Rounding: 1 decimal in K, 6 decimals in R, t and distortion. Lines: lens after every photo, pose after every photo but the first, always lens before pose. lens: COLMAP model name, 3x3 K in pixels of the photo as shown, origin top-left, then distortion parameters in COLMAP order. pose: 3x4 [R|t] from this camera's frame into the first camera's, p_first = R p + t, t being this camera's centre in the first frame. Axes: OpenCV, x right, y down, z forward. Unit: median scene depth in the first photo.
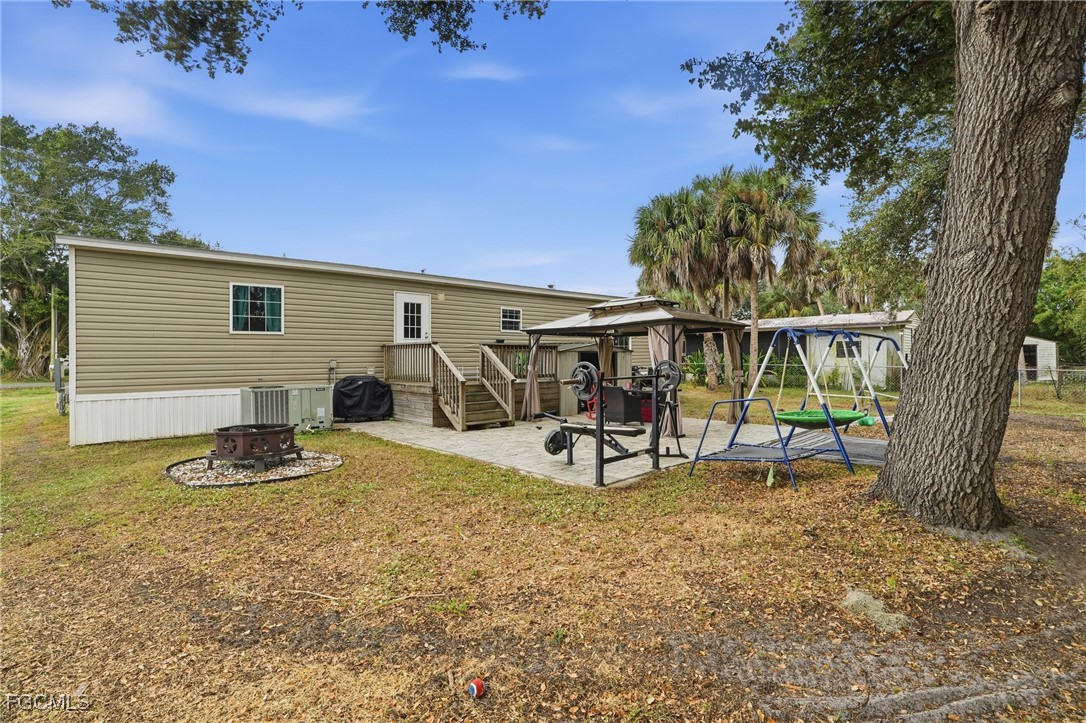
lens RADIAL K [[504.2, 0, 536.5], [0, 504.2, 356.8], [0, 0, 1]] dist [-0.067198, 0.022956]
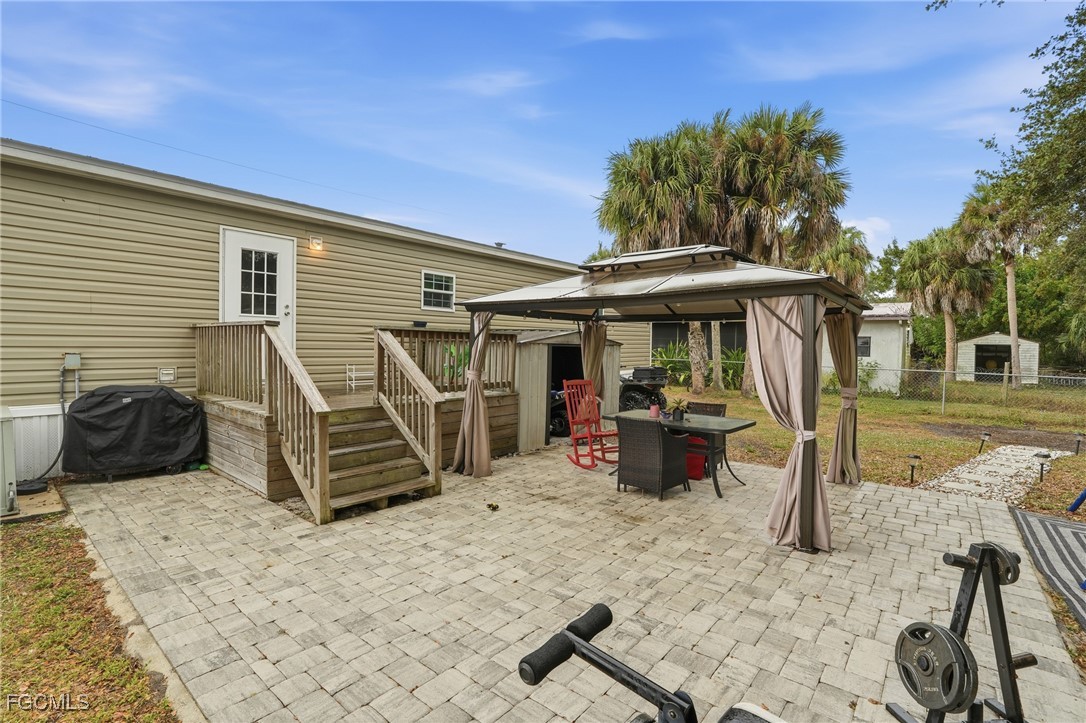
lens RADIAL K [[504.2, 0, 536.5], [0, 504.2, 356.8], [0, 0, 1]] dist [-0.067198, 0.022956]
pose [[0.989934, 0.018196, 0.140357, -0.018032], [-0.022007, 0.999429, 0.025649, -0.011261], [-0.139810, -0.028480, 0.989769, 0.416241]]
